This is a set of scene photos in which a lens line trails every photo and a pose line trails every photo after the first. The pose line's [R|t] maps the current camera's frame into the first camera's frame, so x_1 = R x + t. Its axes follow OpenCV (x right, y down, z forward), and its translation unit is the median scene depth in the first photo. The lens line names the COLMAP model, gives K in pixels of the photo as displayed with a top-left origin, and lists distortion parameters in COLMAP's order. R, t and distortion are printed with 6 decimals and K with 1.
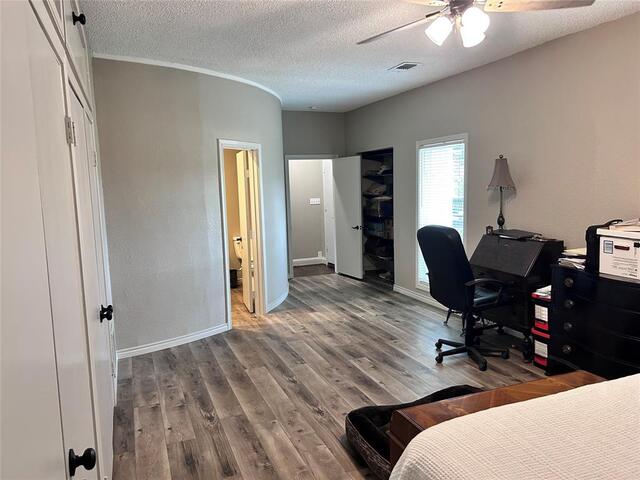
lens RADIAL K [[485.5, 0, 320.1], [0, 485.5, 239.1], [0, 0, 1]] dist [0.048185, -0.039841]
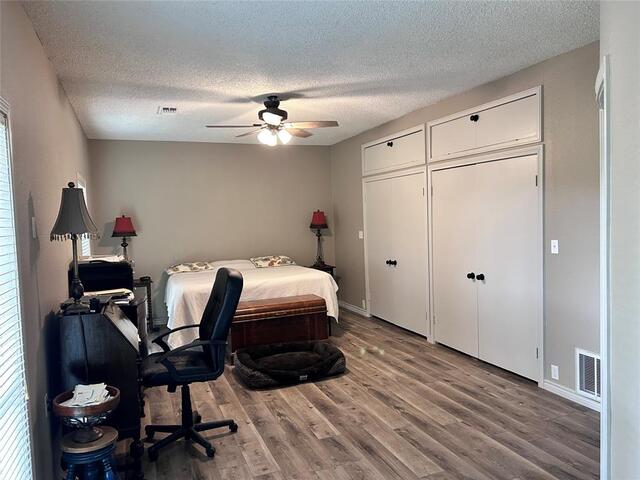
lens RADIAL K [[485.5, 0, 319.8], [0, 485.5, 241.2], [0, 0, 1]] dist [0.048185, -0.039841]
pose [[-0.998104, 0.060509, 0.011248, 0.071725], [0.061540, 0.983705, 0.168932, -0.217495], [-0.000843, 0.169304, -0.985564, 1.907931]]
